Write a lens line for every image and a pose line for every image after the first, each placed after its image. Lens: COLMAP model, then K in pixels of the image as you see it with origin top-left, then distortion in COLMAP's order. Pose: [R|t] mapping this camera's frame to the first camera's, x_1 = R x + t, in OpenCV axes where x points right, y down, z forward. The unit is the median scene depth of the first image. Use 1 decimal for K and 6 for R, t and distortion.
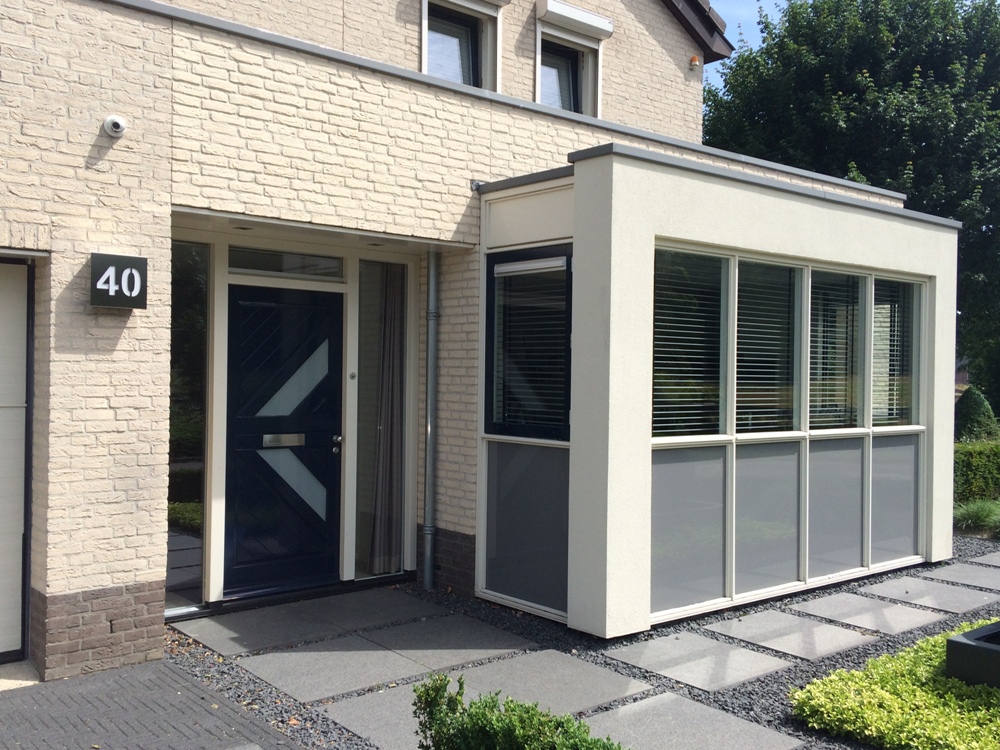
lens RADIAL K [[963.3, 0, 502.4], [0, 963.3, 376.6], [0, 0, 1]] dist [0.073824, 0.000000]
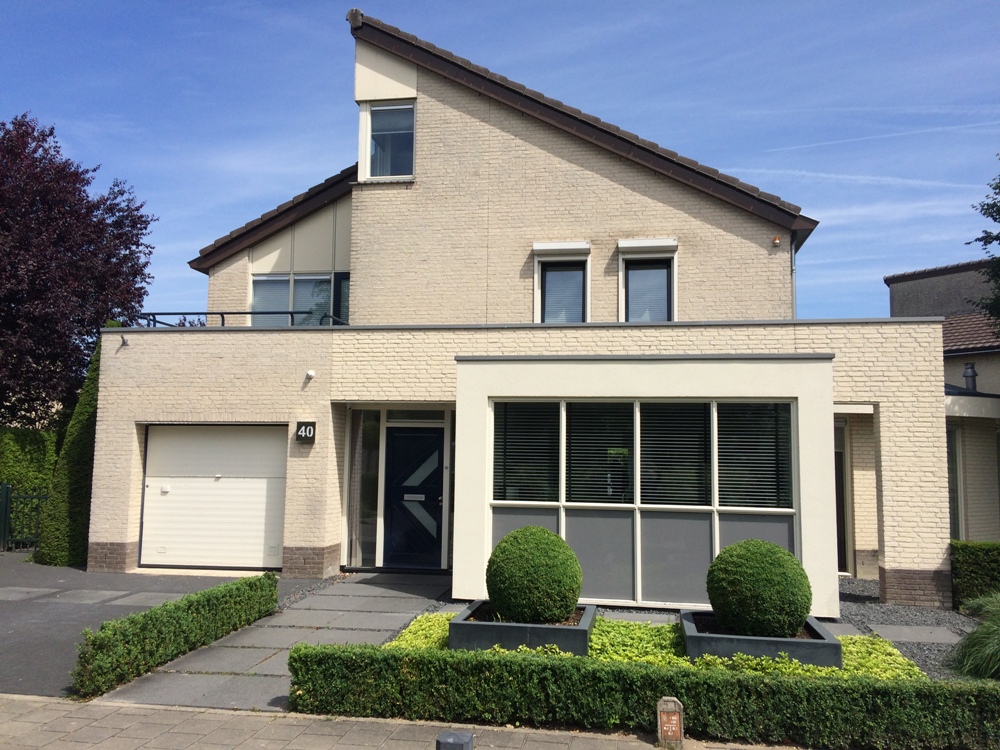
lens RADIAL K [[847.3, 0, 499.3], [0, 847.3, 379.7], [0, 0, 1]] dist [0.072488, -0.025780]
pose [[0.643437, -0.073520, -0.761961, 1.605528], [-0.009617, 0.994522, -0.104081, 0.000357], [0.765439, 0.074297, 0.639205, -0.100055]]
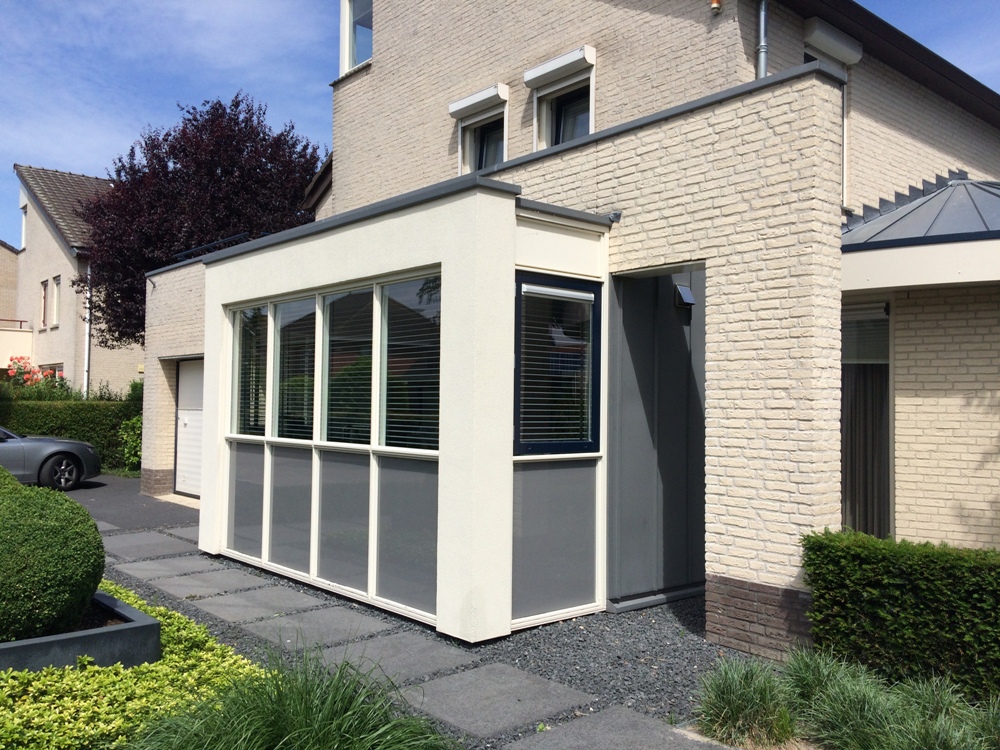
lens RADIAL K [[847.3, 0, 494.8], [0, 847.3, 375.2], [0, 0, 1]] dist [0.072488, -0.025780]
pose [[0.015527, -0.045434, -0.998847, 1.673003], [-0.015608, 0.998834, -0.045676, 0.028094], [0.999758, 0.016299, 0.014800, 1.539518]]
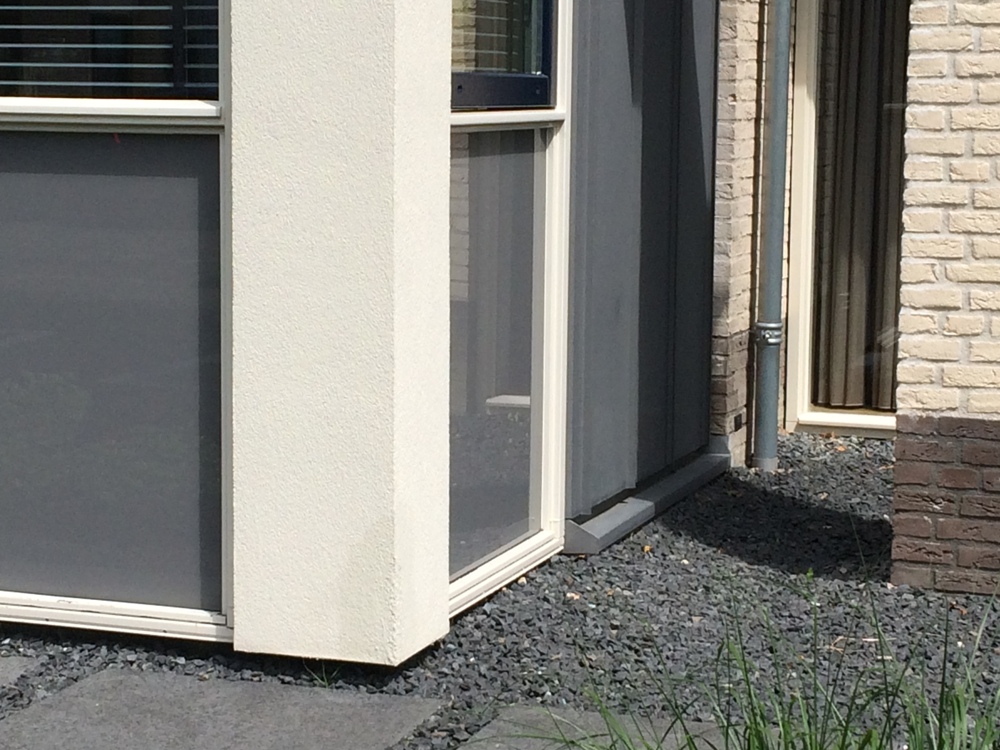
lens RADIAL K [[2340.4, 0, 498.4], [0, 2340.4, 375.3], [0, 0, 1]] dist [-0.131728, 0.000000]
pose [[0.501670, 0.113018, -0.857644, 1.462330], [-0.007153, 0.991937, 0.126530, 0.063551], [0.865029, -0.057342, 0.498434, 1.140897]]
